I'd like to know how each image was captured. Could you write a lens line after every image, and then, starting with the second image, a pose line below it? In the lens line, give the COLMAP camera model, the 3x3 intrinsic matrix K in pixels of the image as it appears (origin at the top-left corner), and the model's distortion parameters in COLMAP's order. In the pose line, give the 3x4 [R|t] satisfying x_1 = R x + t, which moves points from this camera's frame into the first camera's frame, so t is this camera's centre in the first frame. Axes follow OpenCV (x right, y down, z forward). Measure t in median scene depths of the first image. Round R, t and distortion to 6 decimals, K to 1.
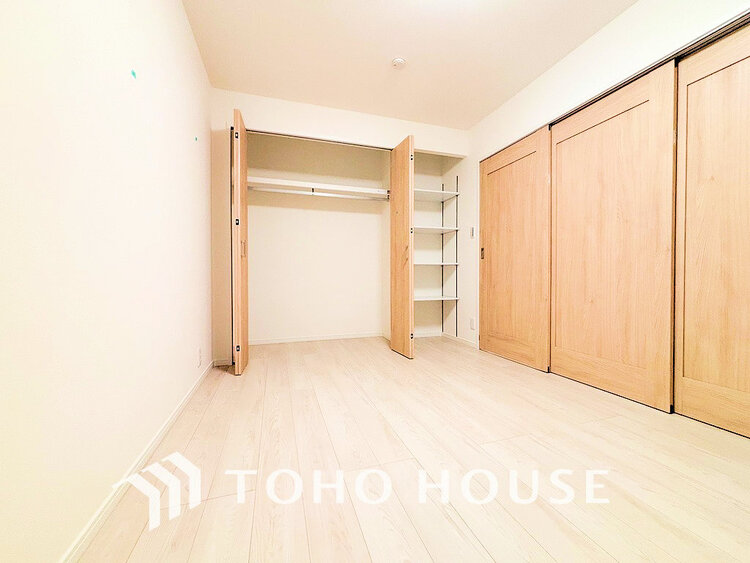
lens RADIAL K [[303.7, 0, 372.6], [0, 303.7, 278.7], [0, 0, 1]] dist [0.017760, 0.000140]
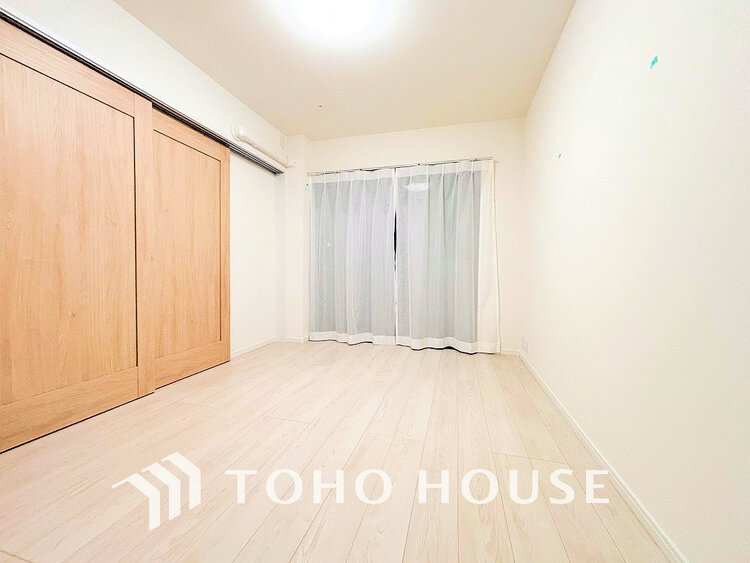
lens RADIAL K [[303.7, 0, 372.3], [0, 303.7, 278.7], [0, 0, 1]] dist [0.017760, 0.000140]
pose [[-0.841162, -0.018585, 0.540463, -0.355427], [-0.006210, 0.999675, 0.024712, -0.043985], [-0.540747, 0.017431, -0.841005, 1.307537]]
